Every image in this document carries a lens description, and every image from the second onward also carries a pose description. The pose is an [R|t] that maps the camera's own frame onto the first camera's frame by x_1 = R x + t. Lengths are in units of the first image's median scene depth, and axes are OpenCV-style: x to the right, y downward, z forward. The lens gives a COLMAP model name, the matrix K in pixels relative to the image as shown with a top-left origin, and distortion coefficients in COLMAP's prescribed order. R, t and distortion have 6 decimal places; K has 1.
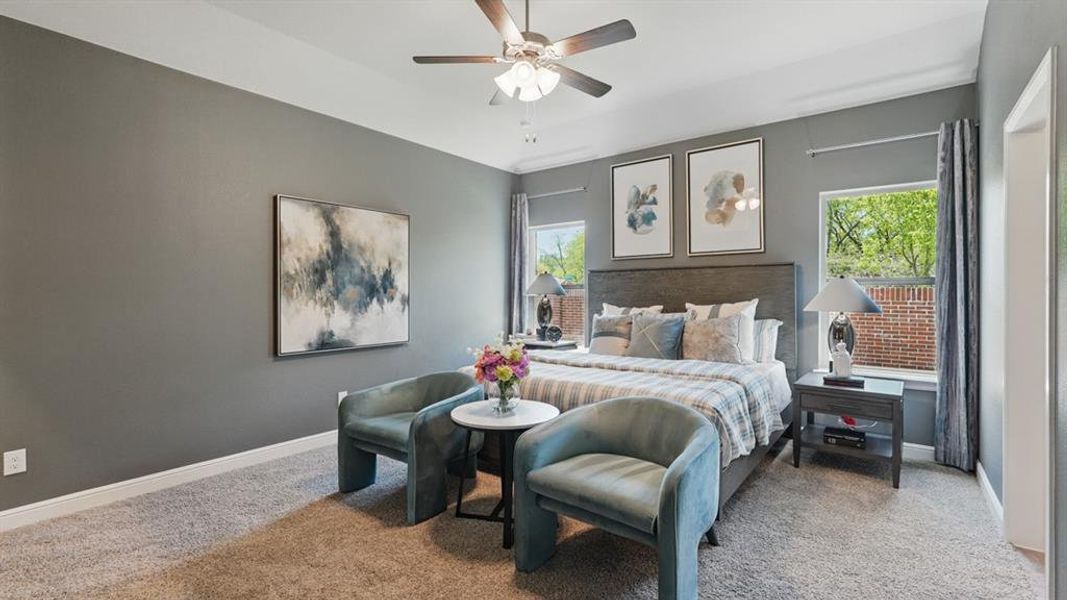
lens RADIAL K [[475.1, 0, 532.8], [0, 475.1, 292.2], [0, 0, 1]] dist [-0.023775, -0.000163]
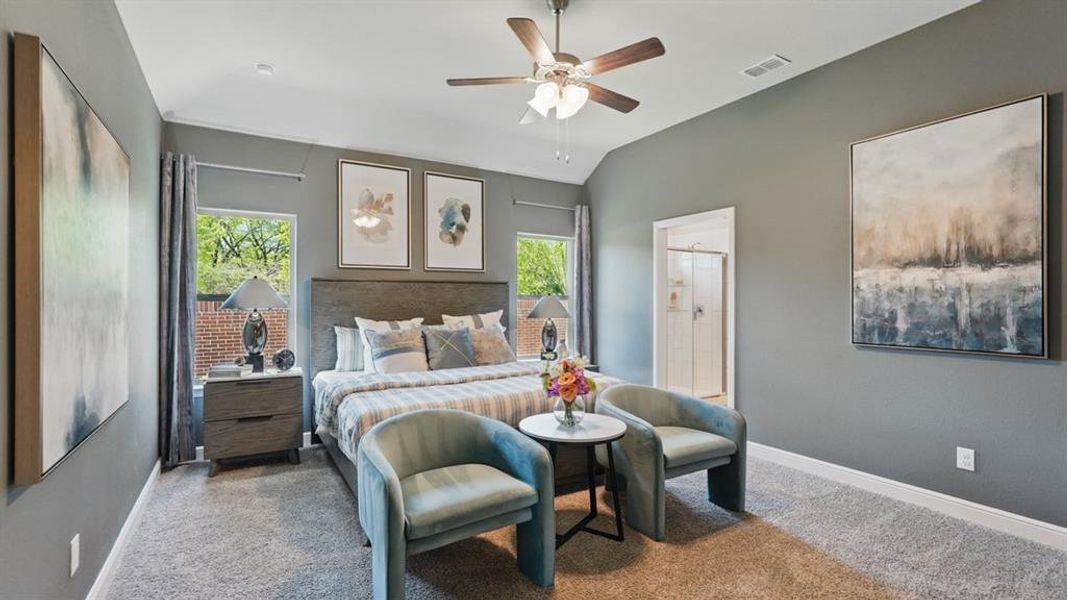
lens RADIAL K [[475.1, 0, 532.8], [0, 475.1, 292.2], [0, 0, 1]] dist [-0.023775, -0.000163]
pose [[0.363528, 0.025747, 0.931227, -0.586997], [-0.000351, 0.999622, -0.027501, 0.001249], [-0.931583, 0.009670, 0.363400, 0.410037]]
